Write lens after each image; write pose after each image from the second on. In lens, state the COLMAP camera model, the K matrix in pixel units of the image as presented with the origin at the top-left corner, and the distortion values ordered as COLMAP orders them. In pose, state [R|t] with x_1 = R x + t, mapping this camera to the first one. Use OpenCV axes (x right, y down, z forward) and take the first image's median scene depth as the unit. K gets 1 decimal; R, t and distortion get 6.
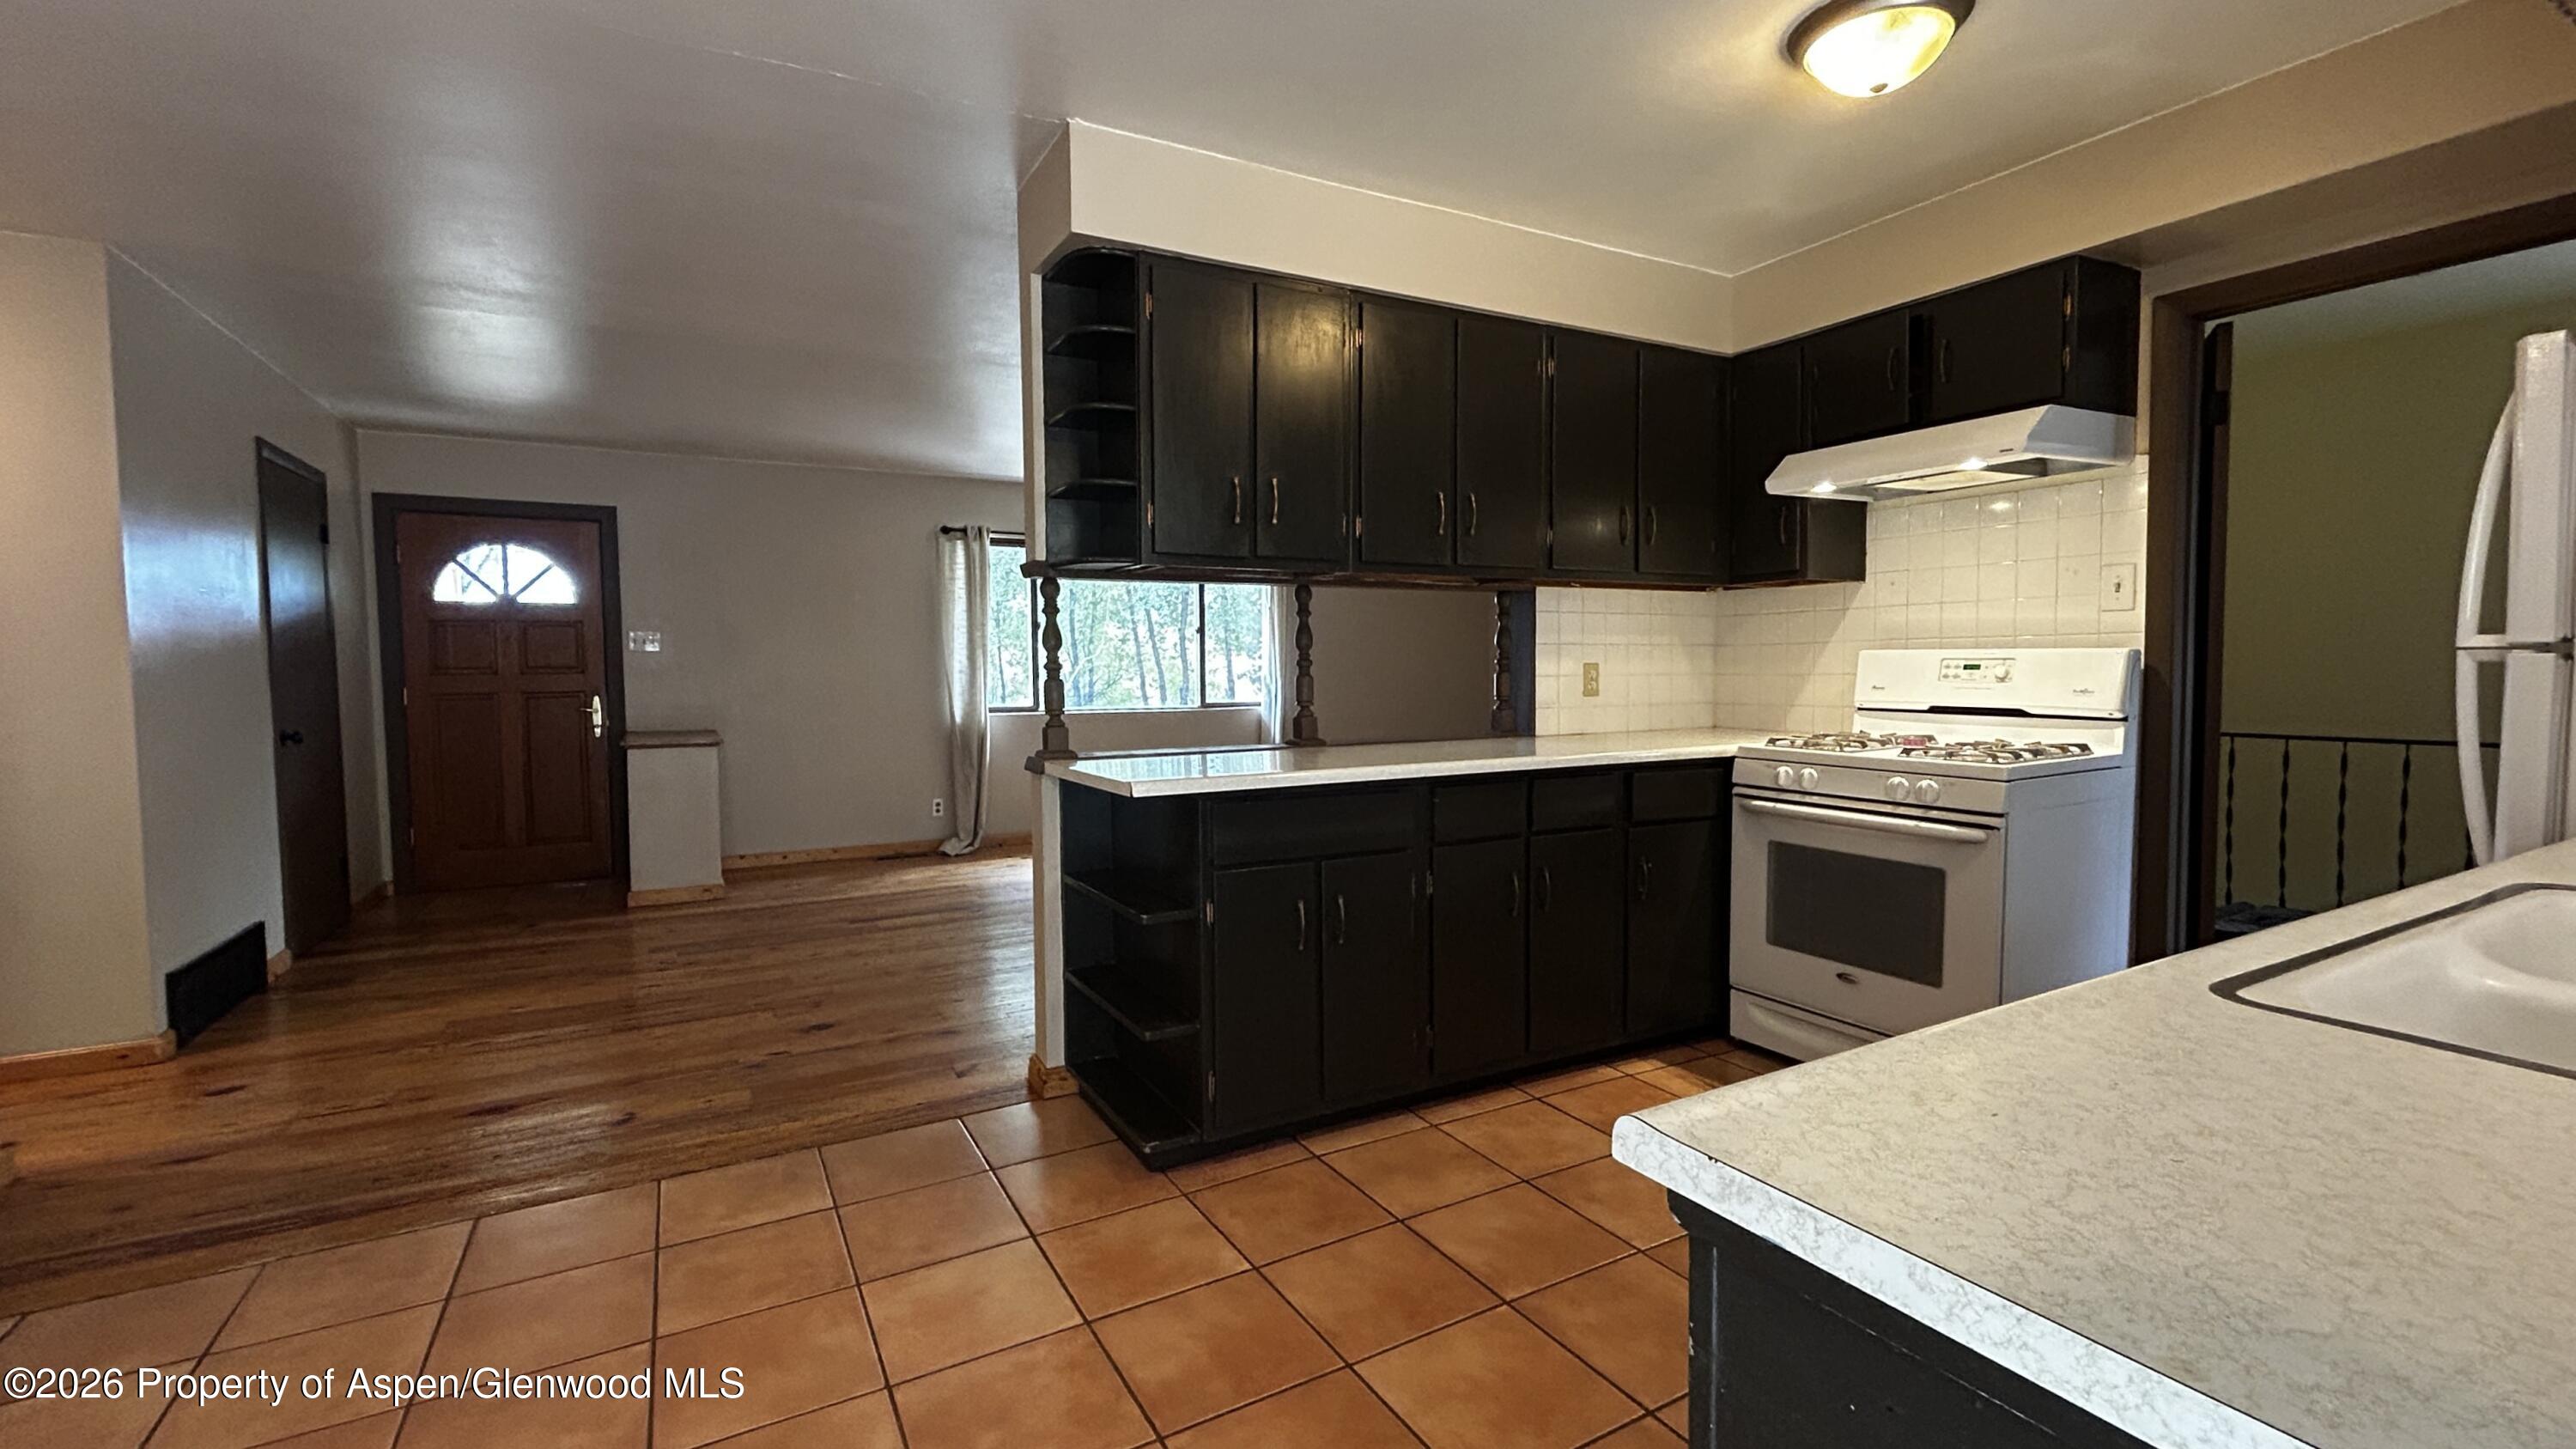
lens RADIAL K [[1091.2, 0, 1288.0], [0, 1091.2, 724.5], [0, 0, 1]] dist [0.001062, 0.000113]
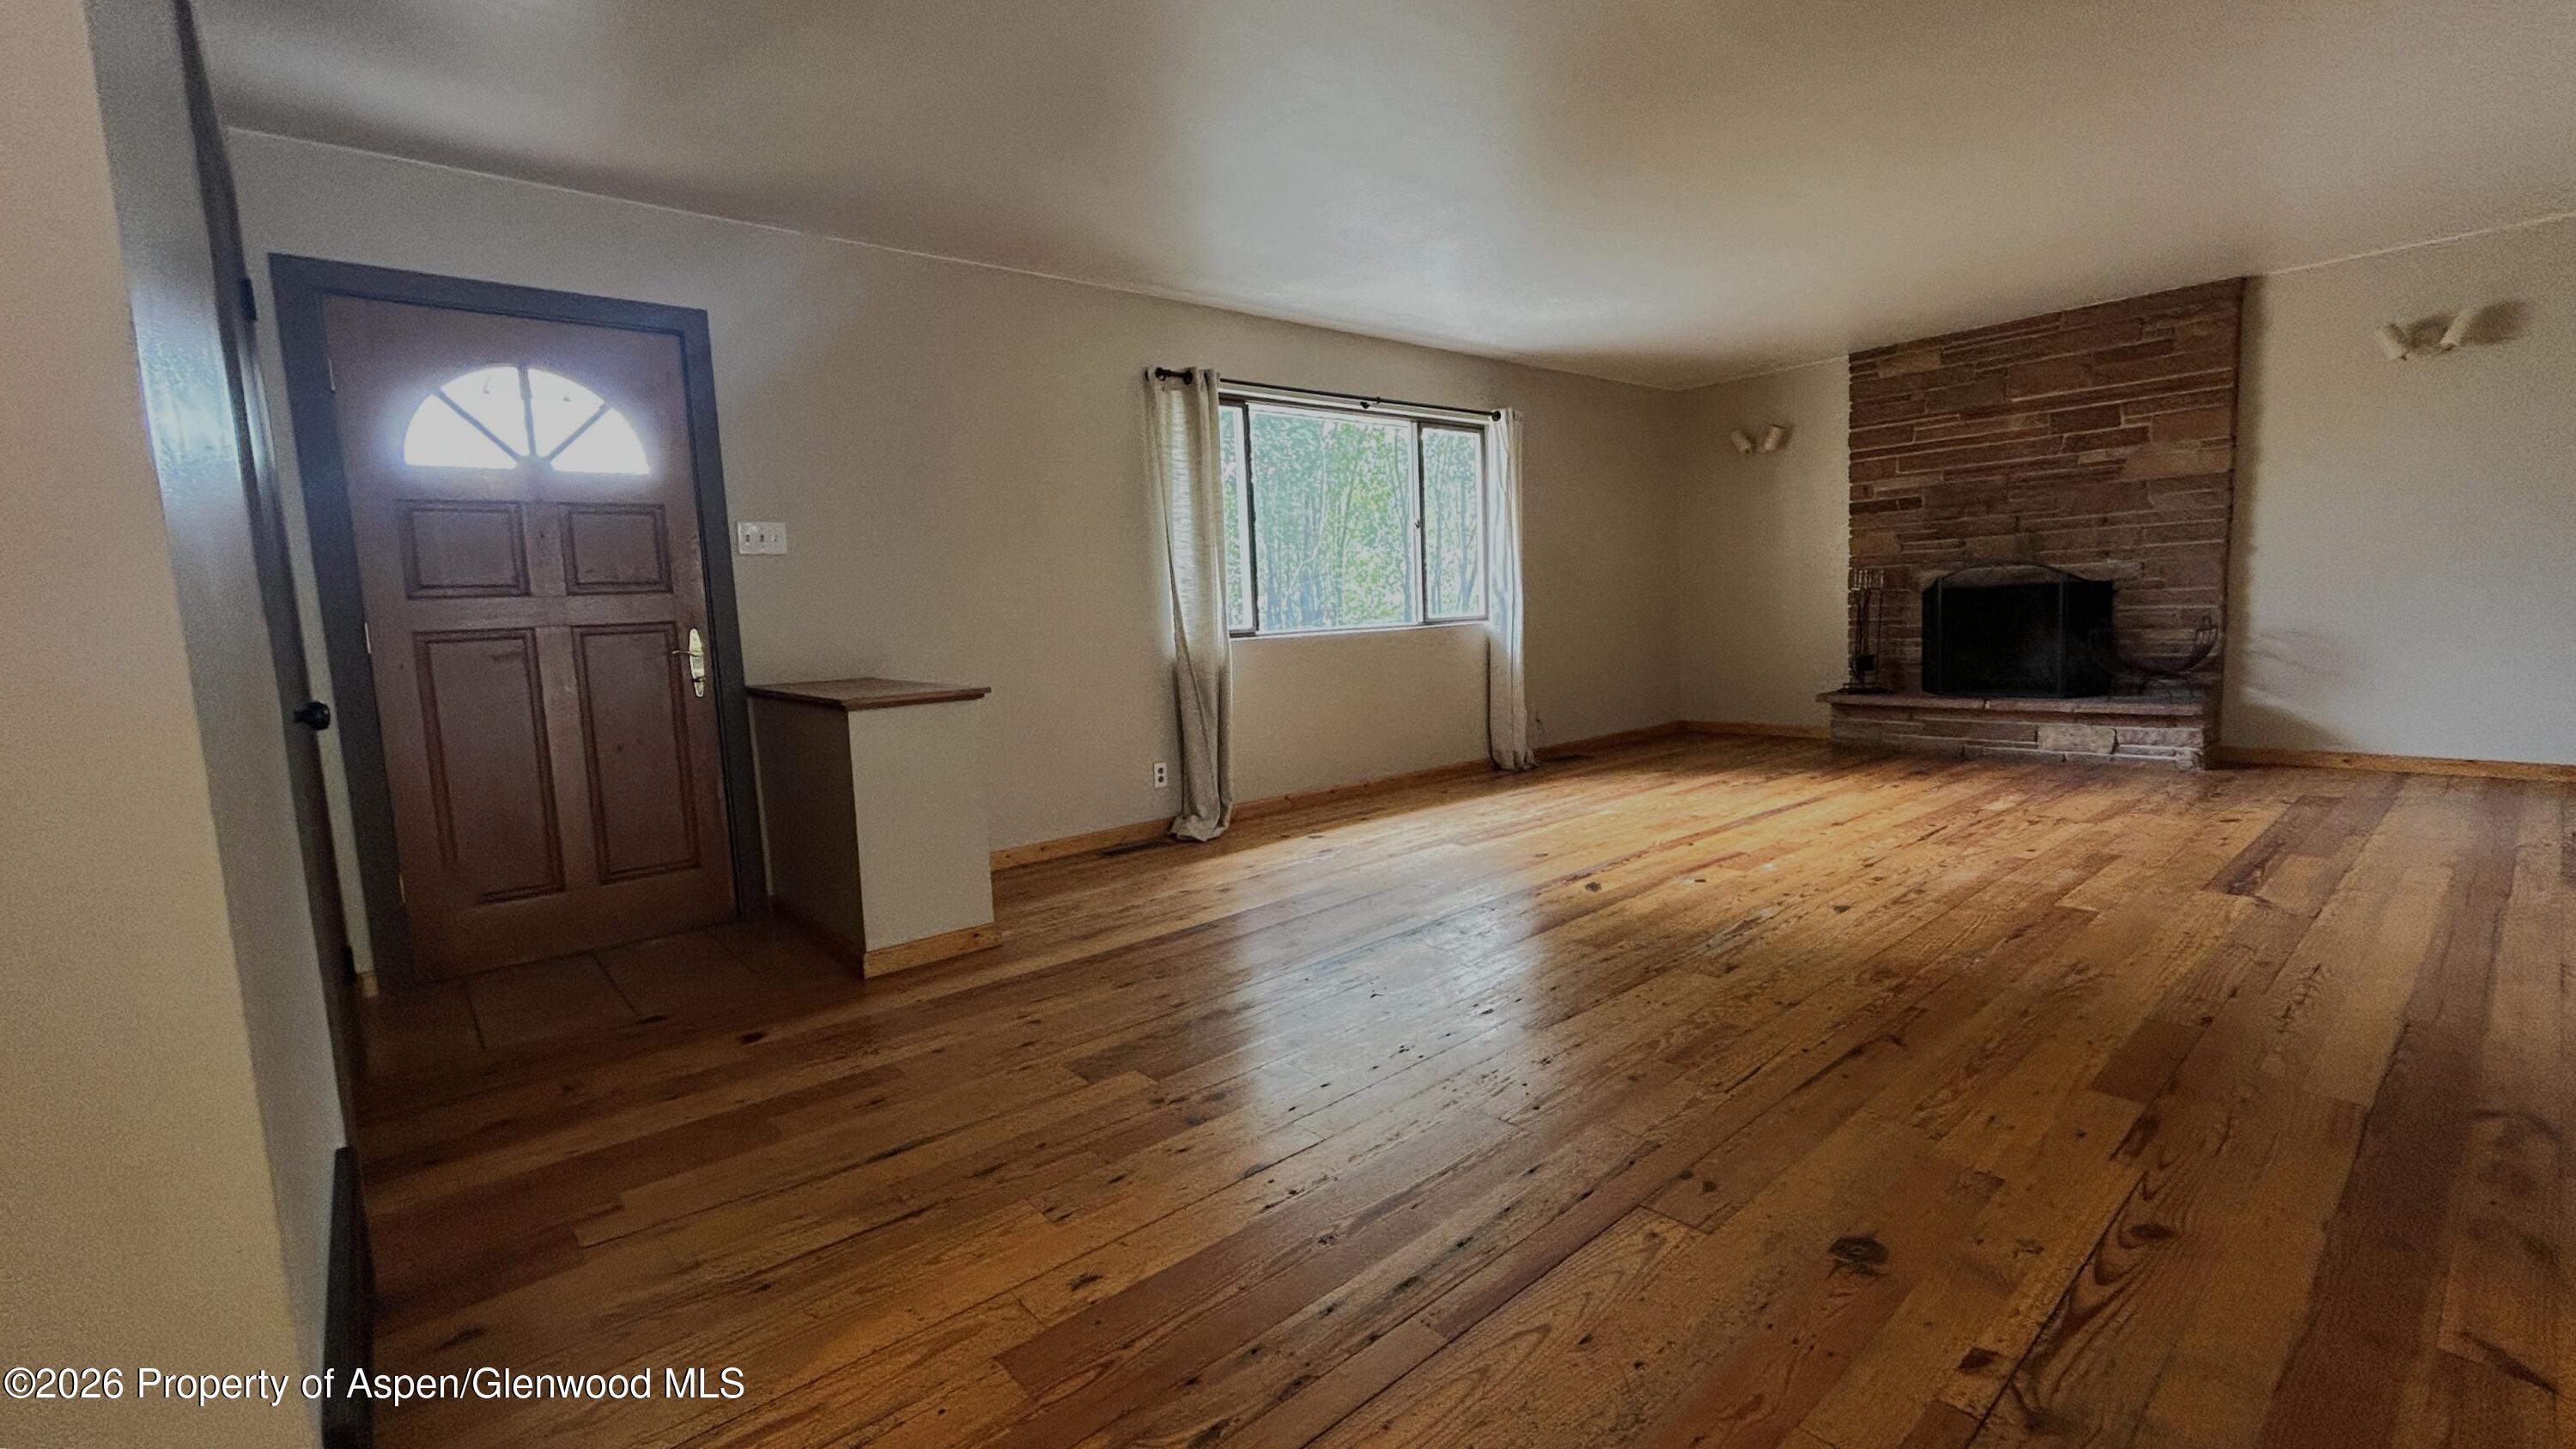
lens RADIAL K [[1088.4, 0, 1327.4], [0, 1088.4, 723.0], [0, 0, 1]] dist [-0.000121, 0.000178]
pose [[0.976753, -0.058162, 0.206327, -0.782959], [0.045981, 0.996931, 0.063356, 0.005634], [-0.209378, -0.052396, 0.976430, 0.629696]]
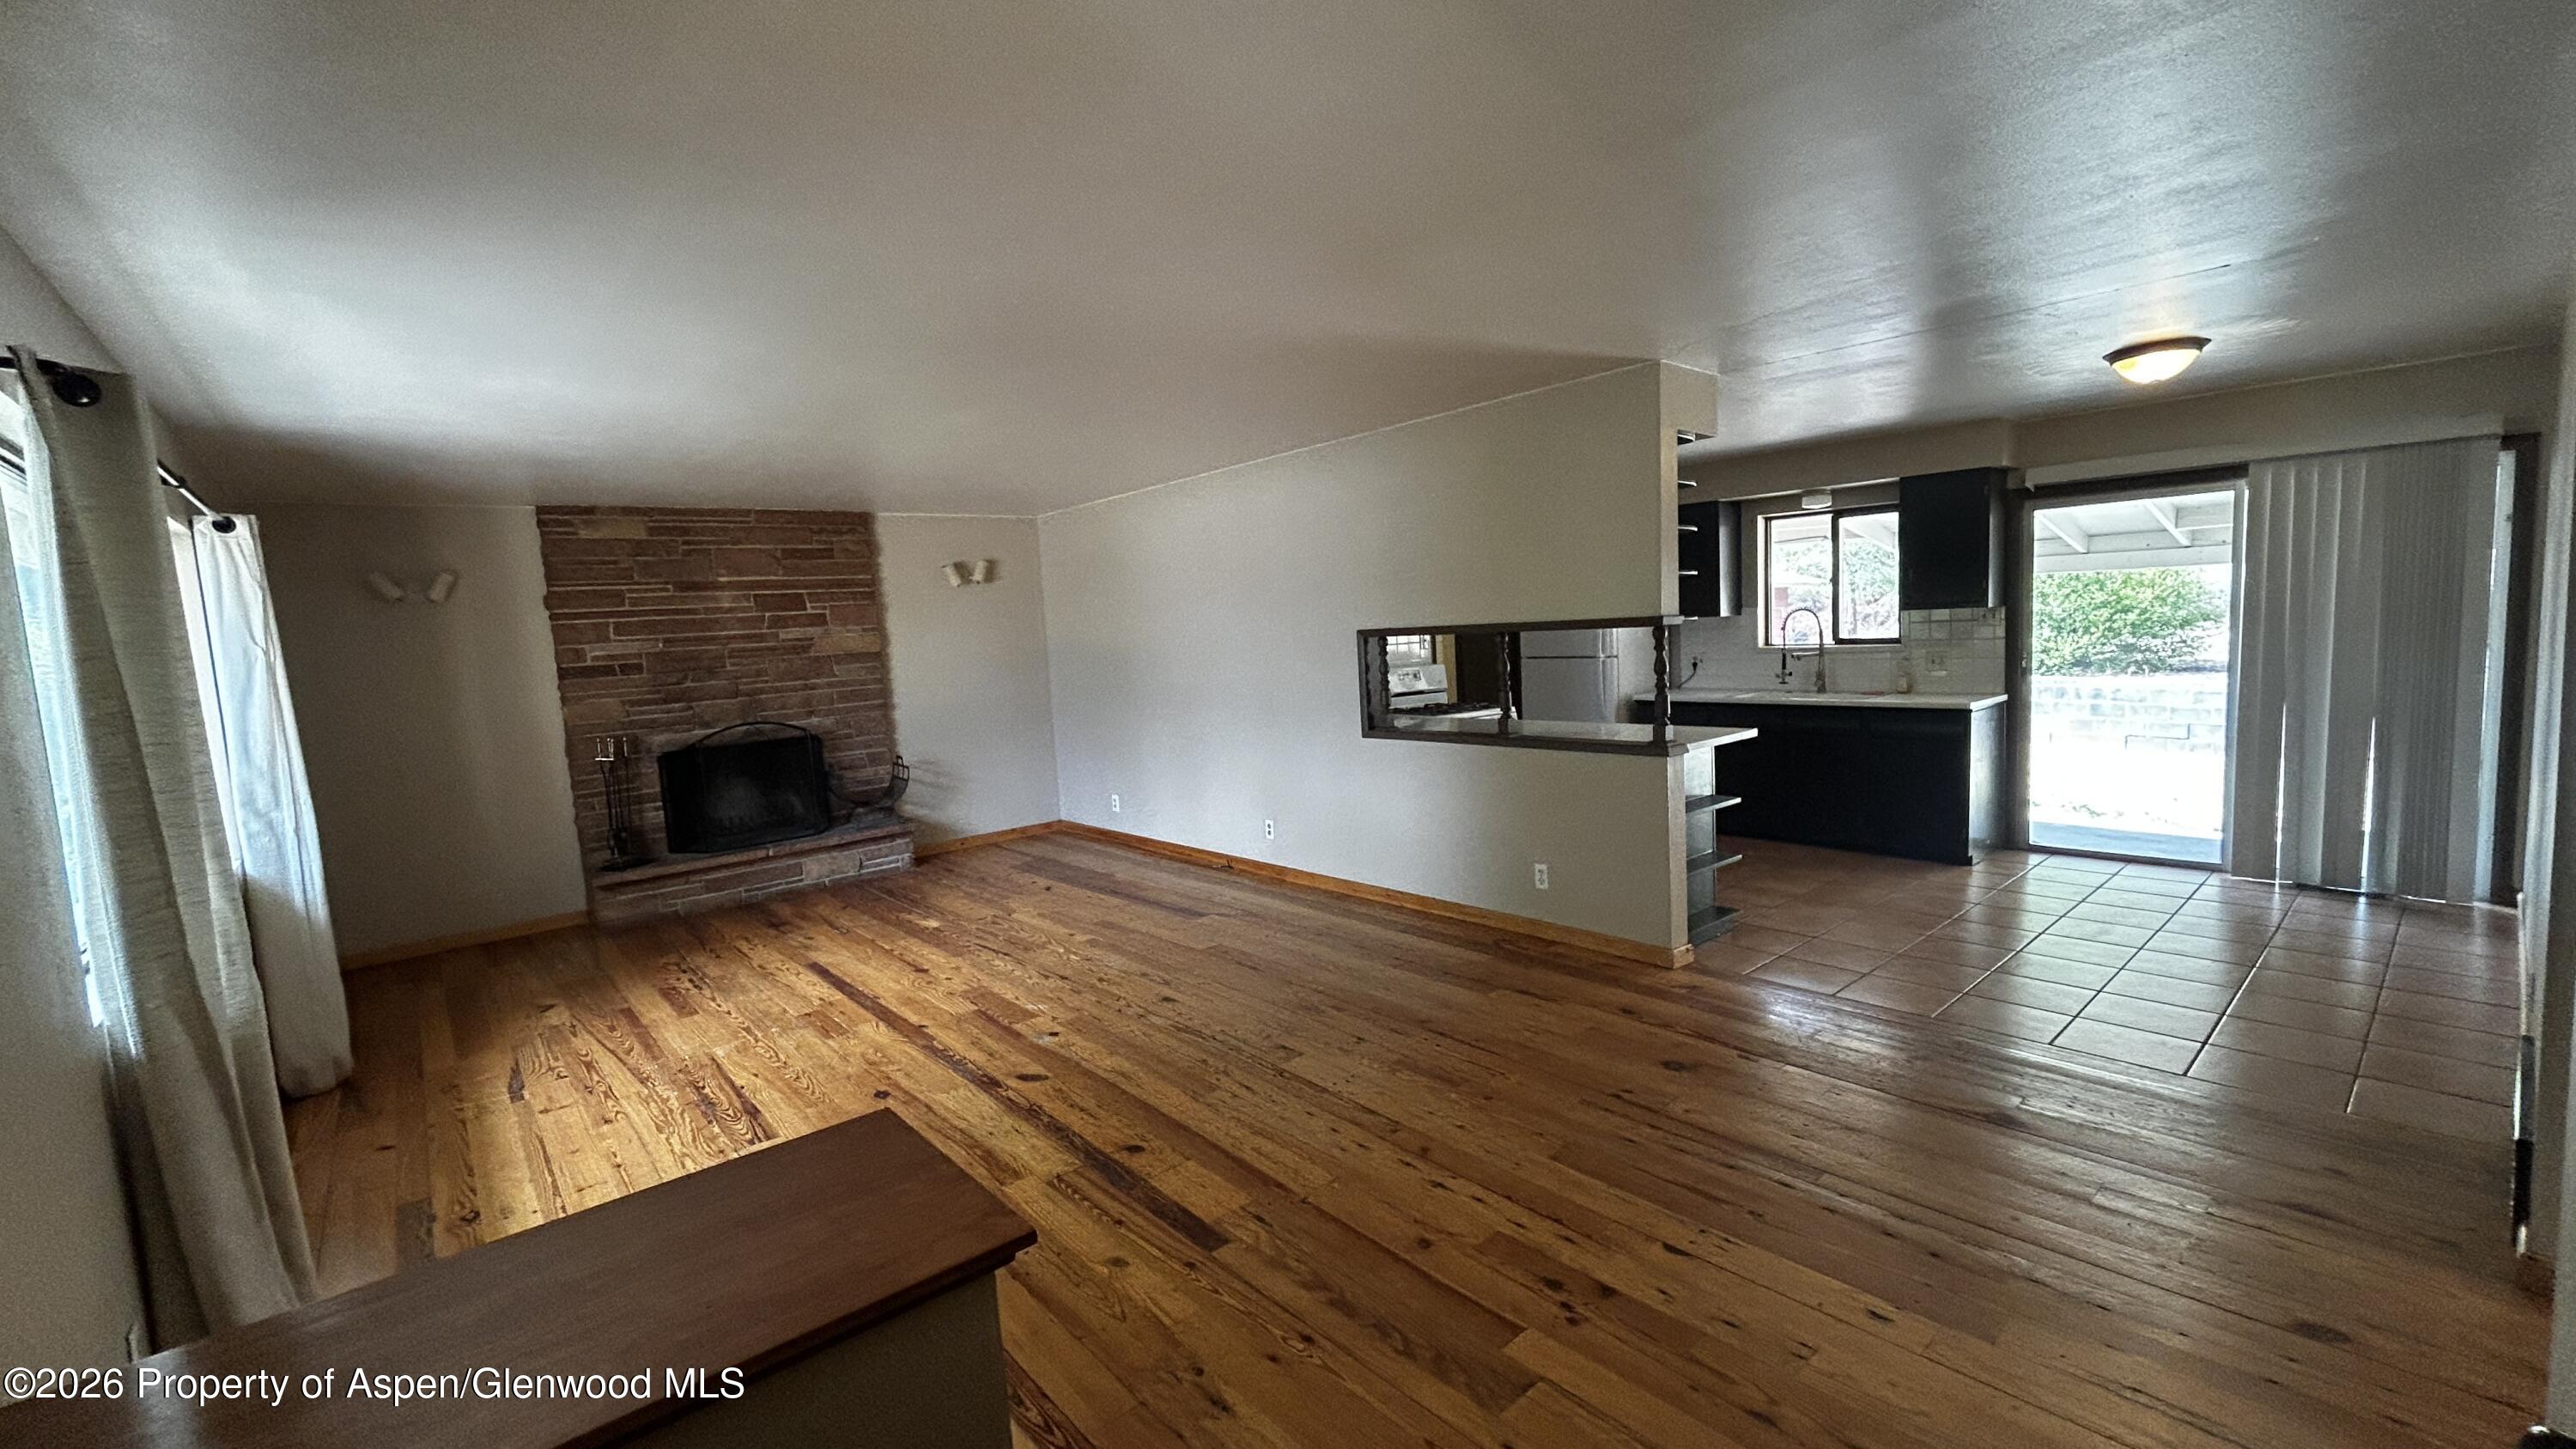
lens RADIAL K [[1050.2, 0, 1244.9], [0, 1050.2, 729.3], [0, 0, 1]] dist [-0.000569, -0.000025]
pose [[-0.176025, -0.075791, 0.981464, -1.373715], [0.107950, 0.989532, 0.095775, -0.177052], [-0.978449, 0.122807, -0.166000, 1.637637]]
